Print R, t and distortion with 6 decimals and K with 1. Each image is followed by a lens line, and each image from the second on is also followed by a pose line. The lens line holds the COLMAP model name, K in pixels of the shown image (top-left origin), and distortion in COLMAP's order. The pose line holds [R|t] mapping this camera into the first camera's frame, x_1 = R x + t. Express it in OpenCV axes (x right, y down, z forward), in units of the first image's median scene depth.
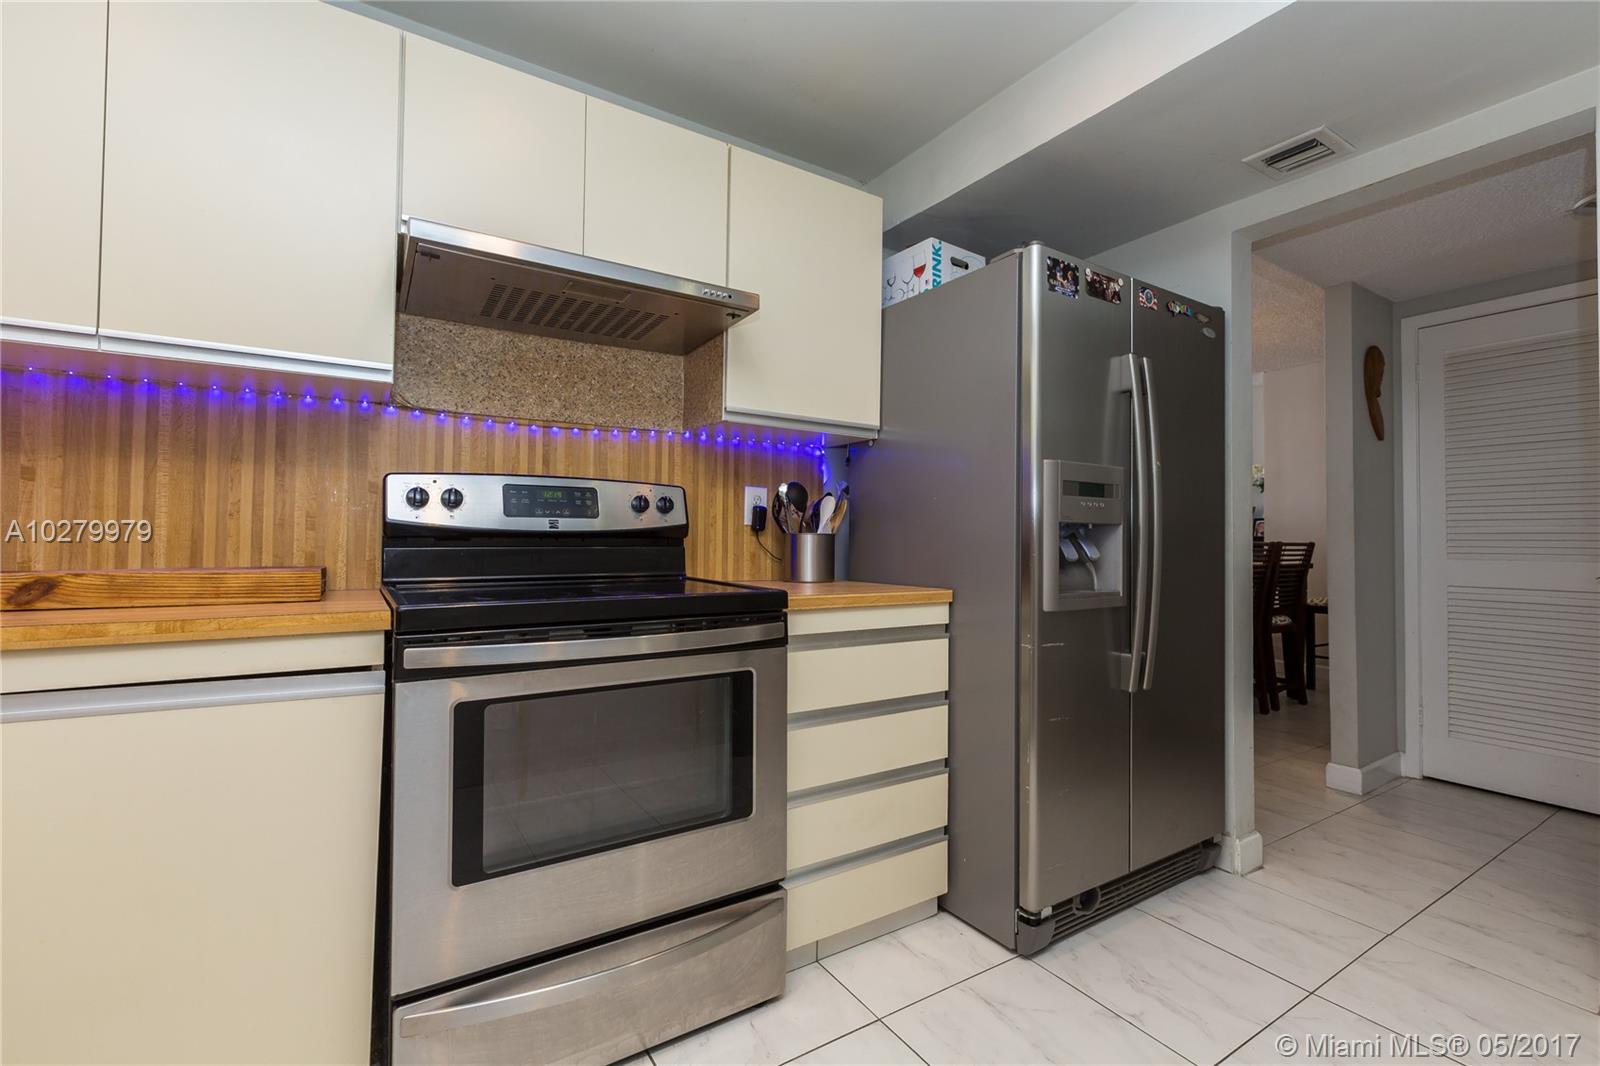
lens RADIAL K [[728.9, 0, 800.0], [0, 728.9, 533.0], [0, 0, 1]] dist [0.000202, 0.000075]
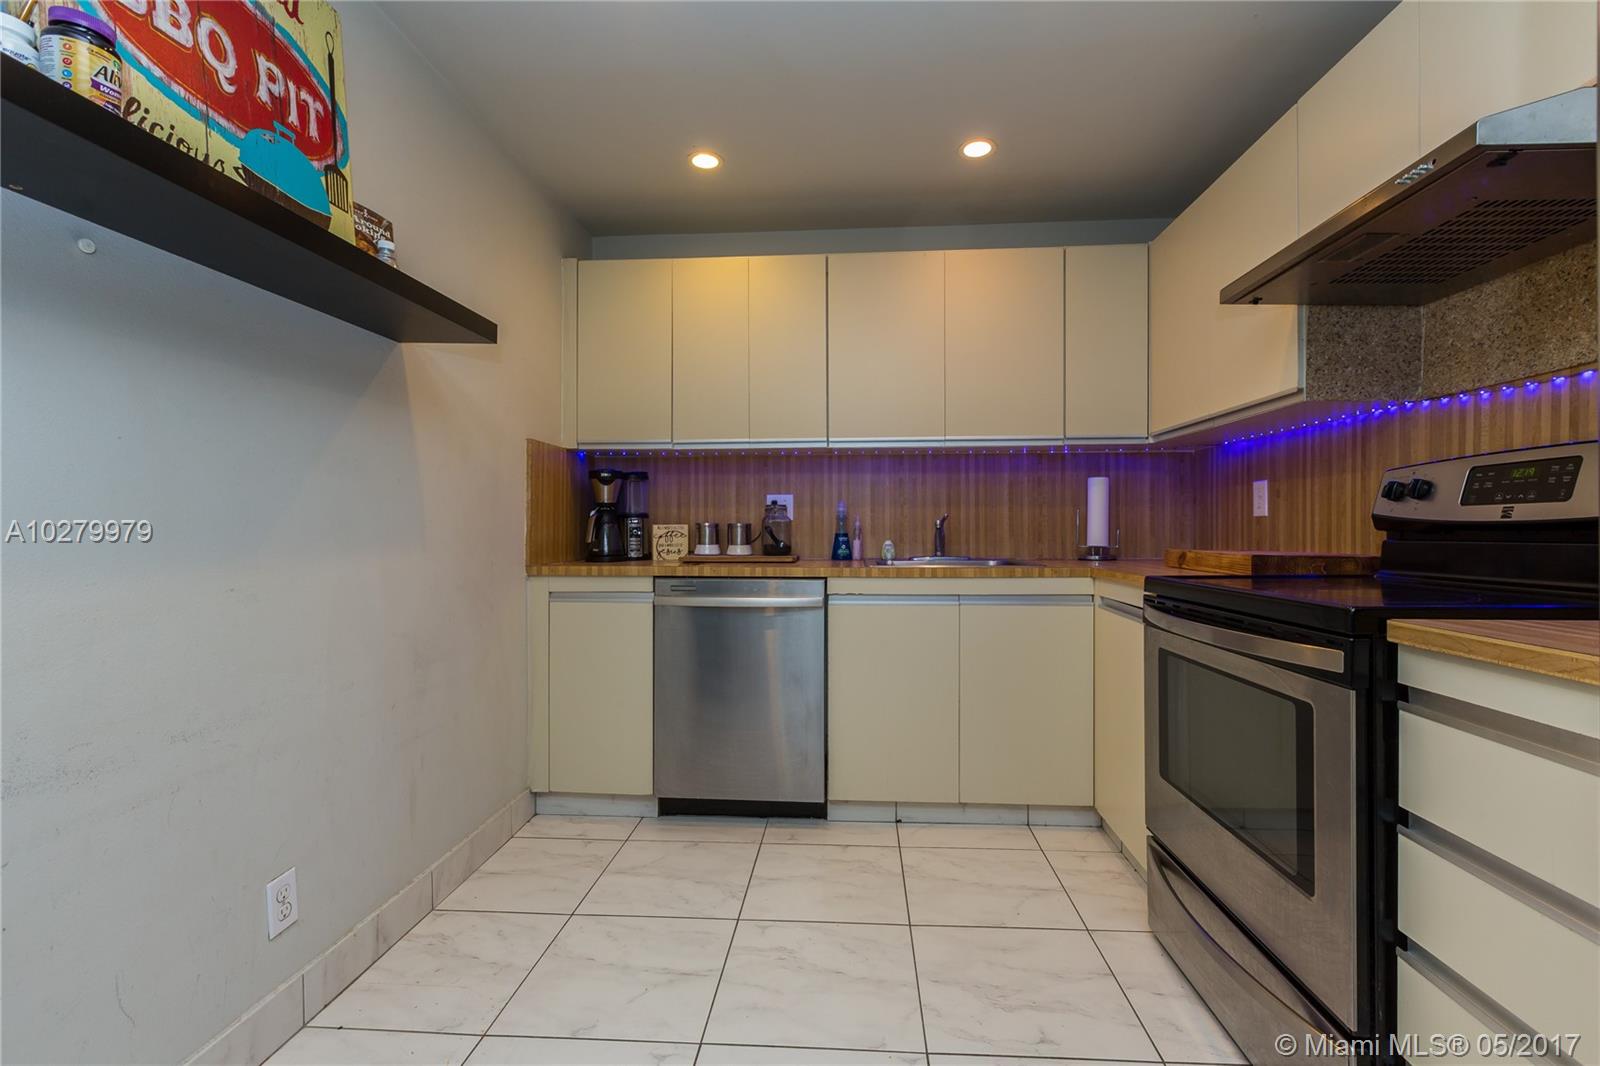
lens RADIAL K [[728.9, 0, 800.0], [0, 728.9, 533.0], [0, 0, 1]] dist [0.000202, 0.000075]
pose [[-0.618935, -0.003196, -0.785436, 0.720227], [0.001430, 0.999985, -0.005195, 0.012465], [0.785441, -0.004339, -0.618922, 0.892345]]
